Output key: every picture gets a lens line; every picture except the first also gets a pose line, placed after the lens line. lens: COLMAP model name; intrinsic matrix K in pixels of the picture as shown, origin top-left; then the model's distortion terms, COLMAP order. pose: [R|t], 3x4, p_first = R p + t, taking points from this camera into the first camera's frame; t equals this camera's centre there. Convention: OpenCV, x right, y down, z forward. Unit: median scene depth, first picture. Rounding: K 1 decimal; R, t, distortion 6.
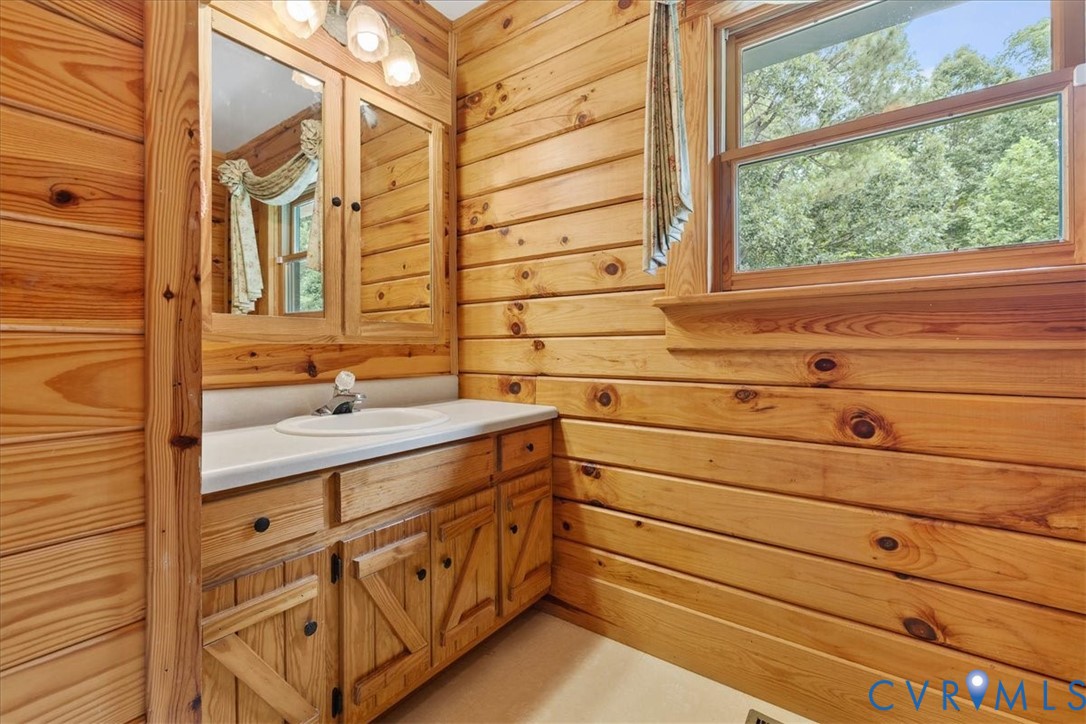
lens RADIAL K [[470.3, 0, 535.9], [0, 470.3, 346.8], [0, 0, 1]] dist [0.000218, 0.000348]
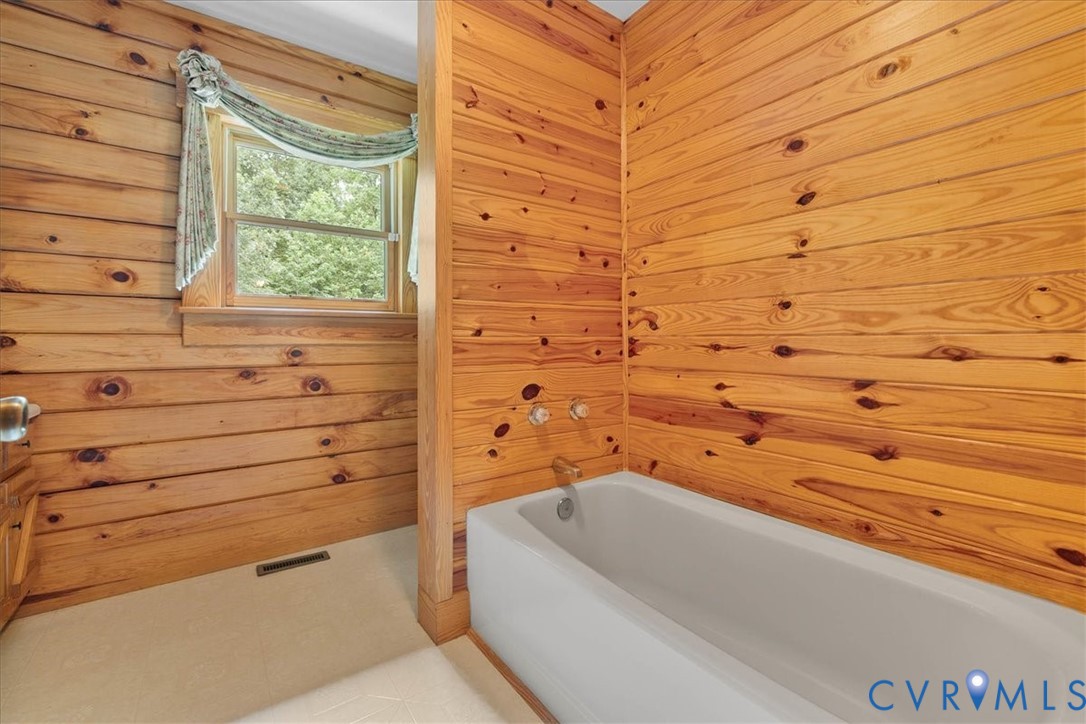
lens RADIAL K [[470.3, 0, 546.0], [0, 470.3, 341.0], [0, 0, 1]] dist [0.000218, 0.000348]
pose [[0.303501, 0.003551, 0.952825, -0.755457], [-0.001011, 0.999994, -0.003405, -0.004212], [-0.952831, 0.000070, 0.303503, -0.427228]]
